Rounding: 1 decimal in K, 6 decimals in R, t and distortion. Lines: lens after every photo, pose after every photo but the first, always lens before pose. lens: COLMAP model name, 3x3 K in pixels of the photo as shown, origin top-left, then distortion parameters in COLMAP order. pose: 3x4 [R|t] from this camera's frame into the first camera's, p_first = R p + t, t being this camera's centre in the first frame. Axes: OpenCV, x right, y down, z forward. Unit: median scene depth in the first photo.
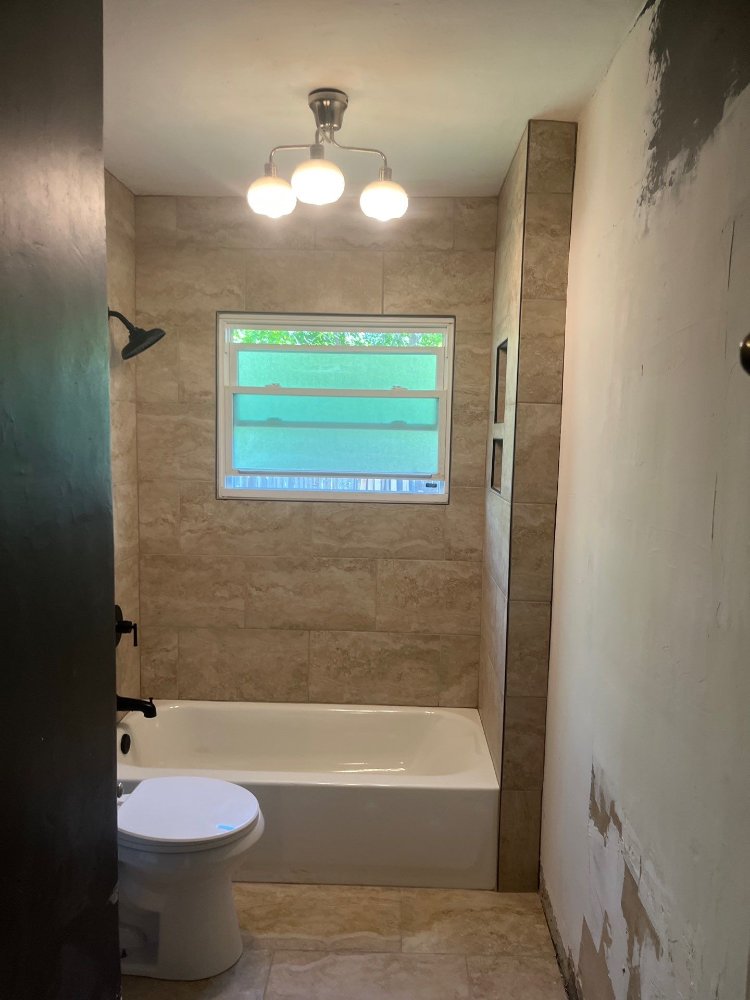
lens RADIAL K [[757.0, 0, 380.0], [0, 757.0, 508.4], [0, 0, 1]] dist [0.060872, -0.078751]
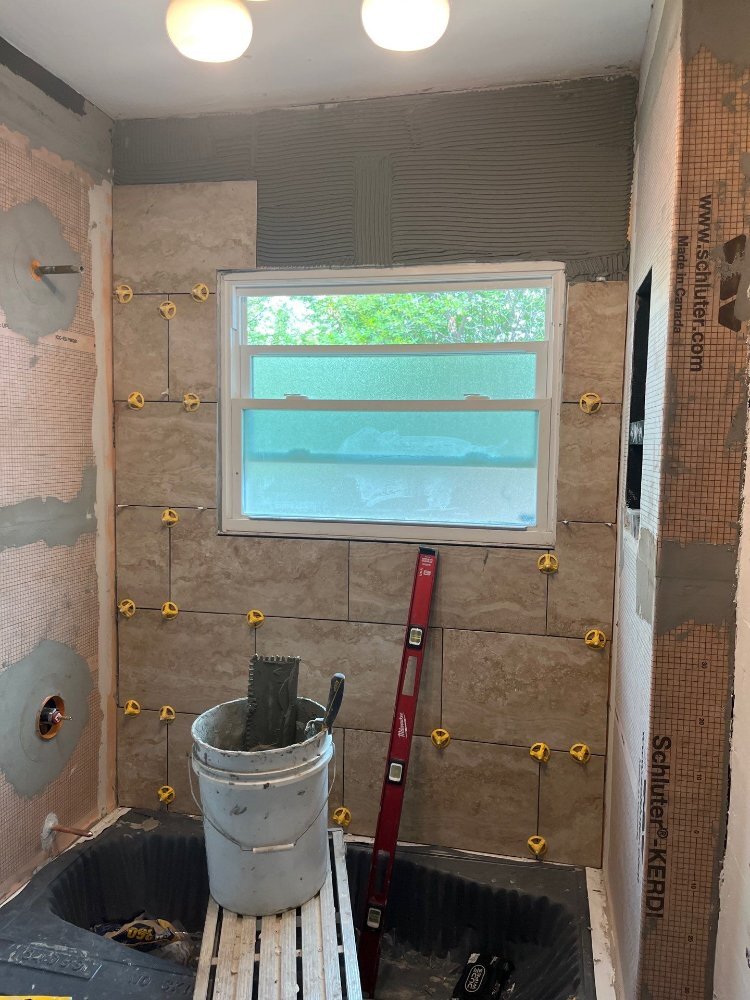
lens RADIAL K [[757.0, 0, 373.8], [0, 757.0, 502.4], [0, 0, 1]] dist [0.060872, -0.078751]
pose [[0.980618, 0.009046, -0.195718, 0.066850], [-0.014994, 0.999469, -0.028931, -0.023800], [0.195353, 0.031304, 0.980233, 0.331409]]
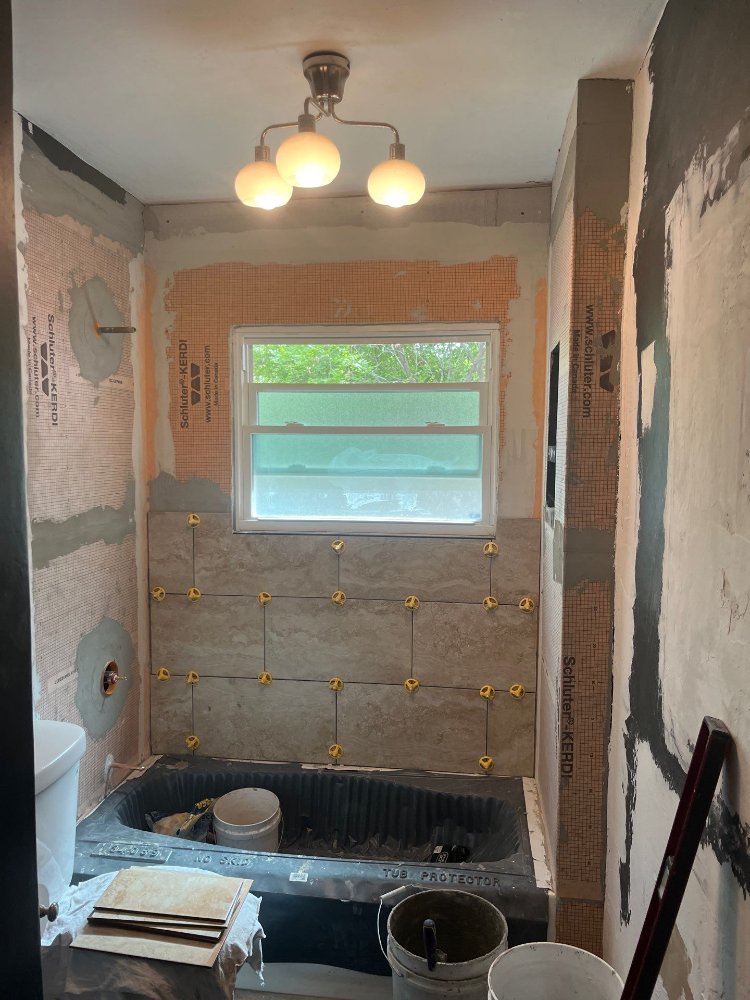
lens RADIAL K [[757.0, 0, 375.8], [0, 757.0, 501.2], [0, 0, 1]] dist [0.060872, -0.078751]
pose [[0.993800, -0.007207, -0.110947, 0.052074], [0.003381, 0.999394, -0.034633, -0.018200], [0.111129, 0.034044, 0.993223, 0.126452]]
